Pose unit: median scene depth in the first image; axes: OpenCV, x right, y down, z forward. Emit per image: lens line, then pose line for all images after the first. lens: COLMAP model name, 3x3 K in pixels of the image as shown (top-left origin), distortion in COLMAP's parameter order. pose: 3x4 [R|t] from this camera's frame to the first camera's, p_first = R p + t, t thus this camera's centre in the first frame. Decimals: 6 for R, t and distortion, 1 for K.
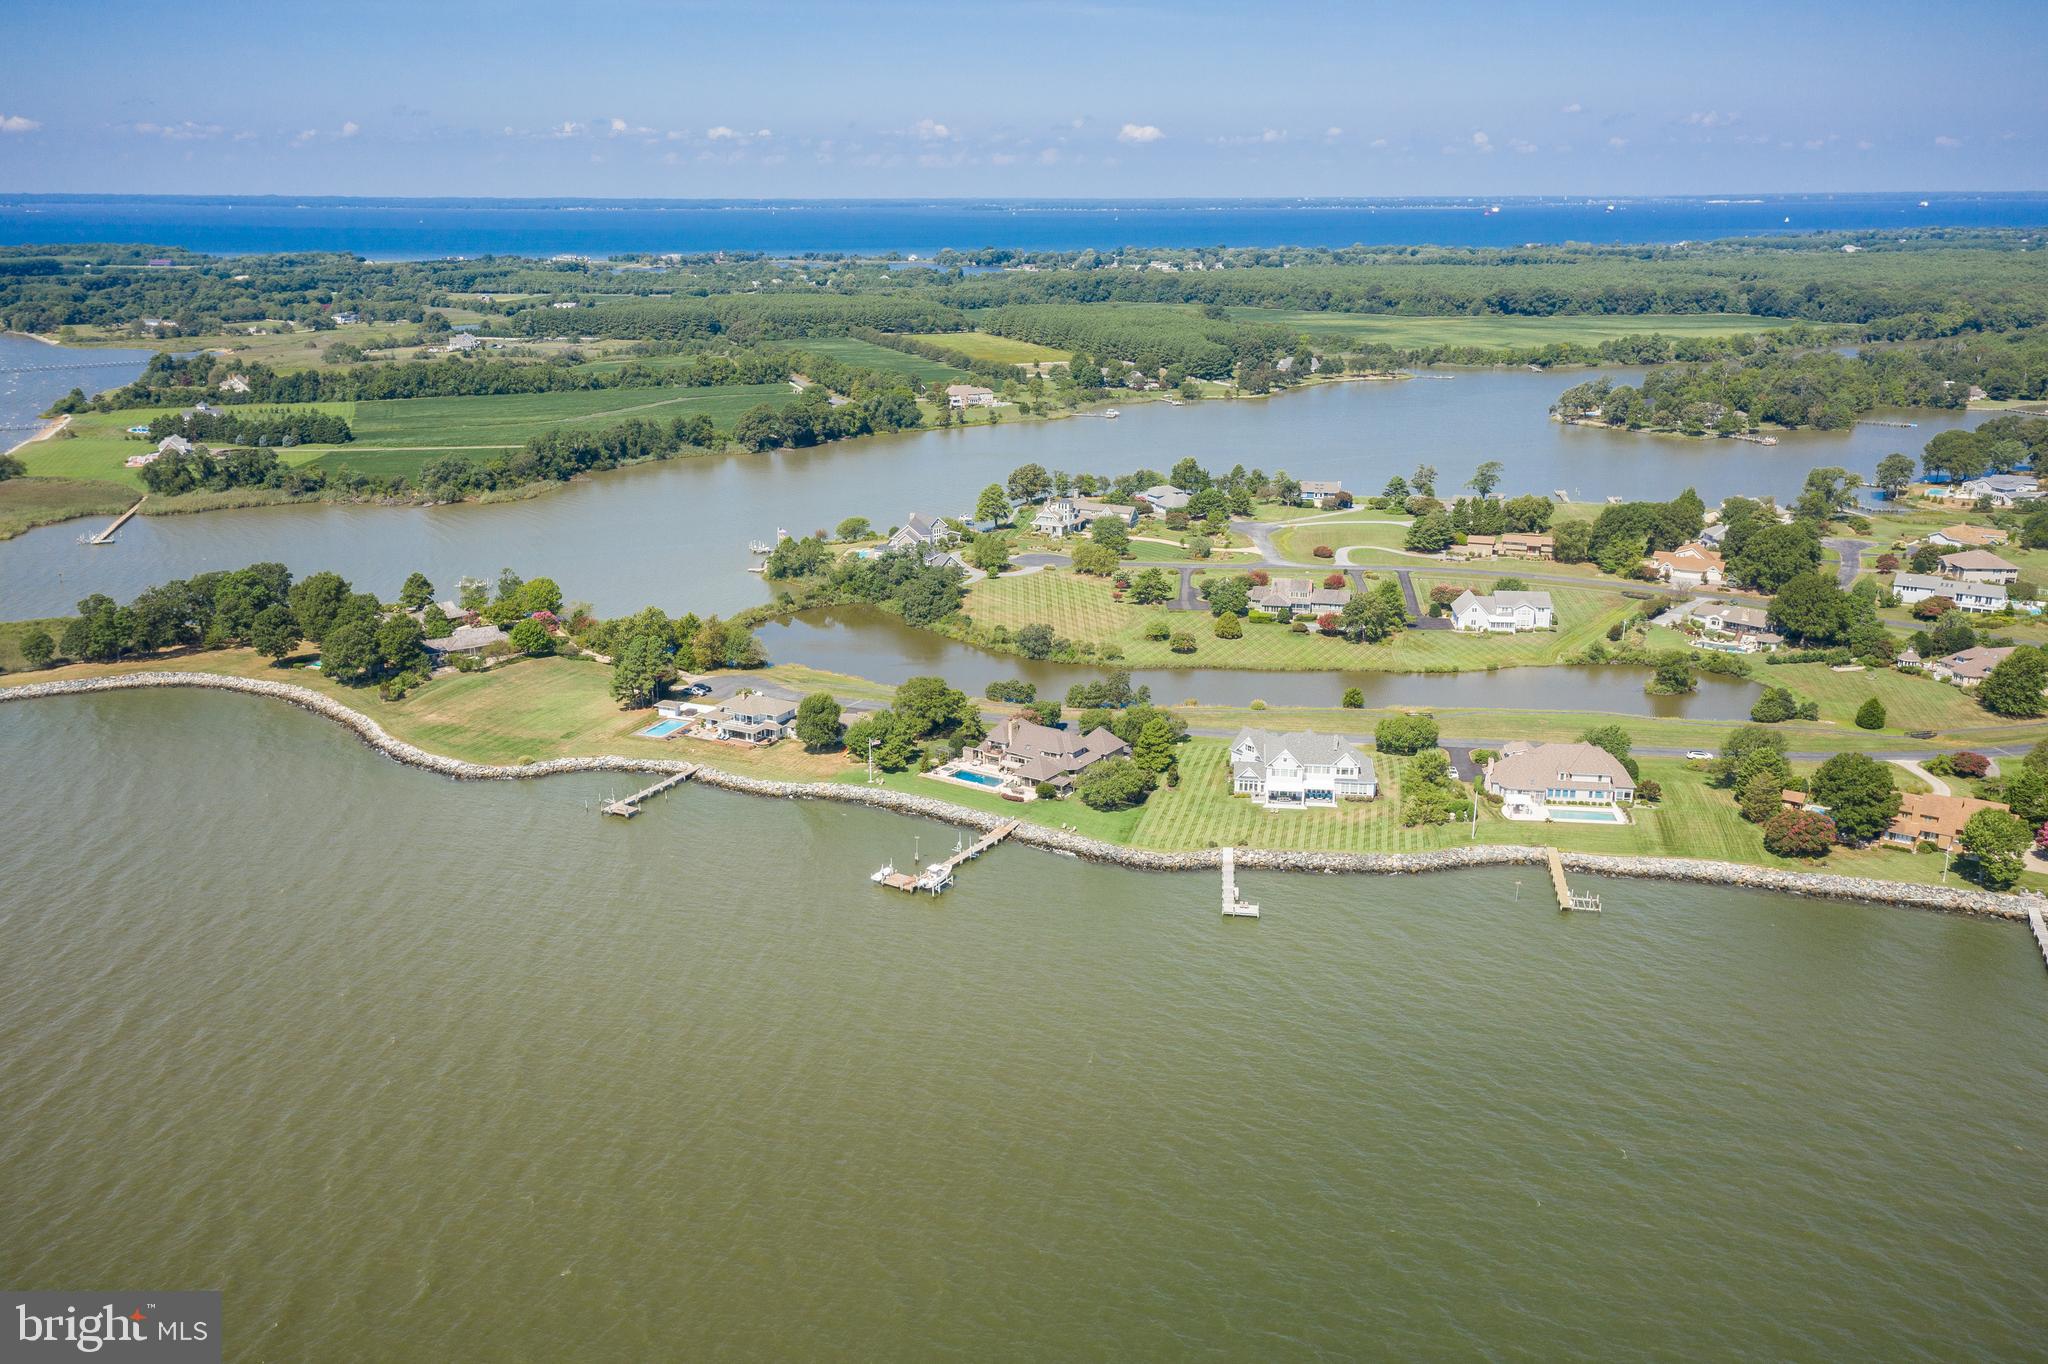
lens RADIAL K [[1613.7, 0, 1024.0], [0, 1613.7, 682.0], [0, 0, 1]] dist [-0.002606, 0.063922]
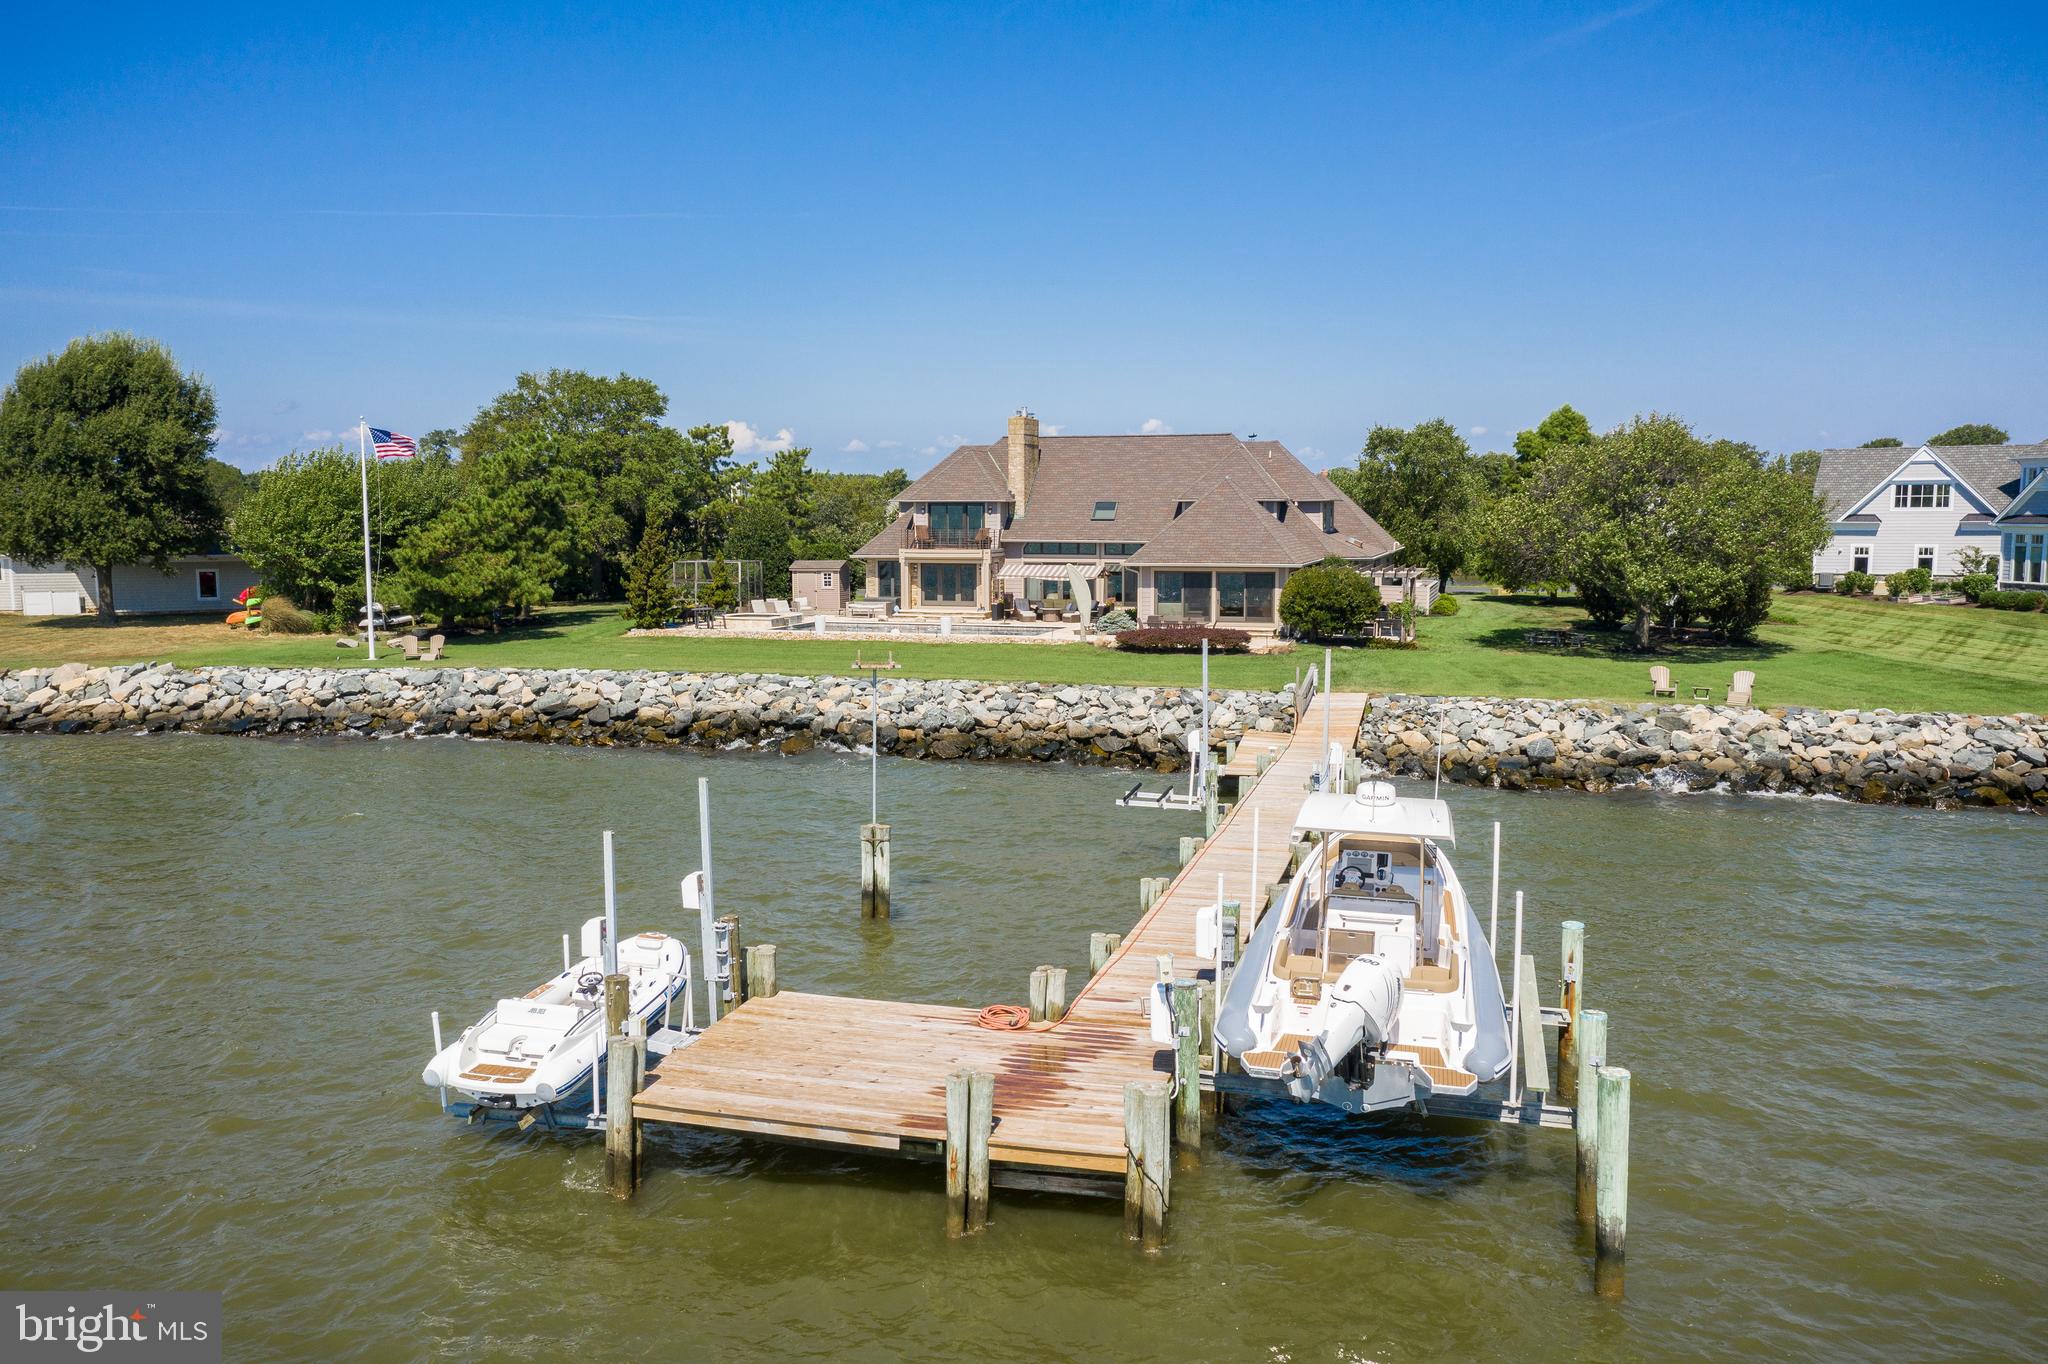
lens RADIAL K [[1613.7, 0, 1024.0], [0, 1613.7, 682.0], [0, 0, 1]] dist [-0.002606, 0.063922]
pose [[0.954902, -0.030342, 0.295367, -0.077496], [0.082626, 0.982628, -0.166181, 0.102372], [-0.285194, 0.183091, 0.940820, 0.795701]]
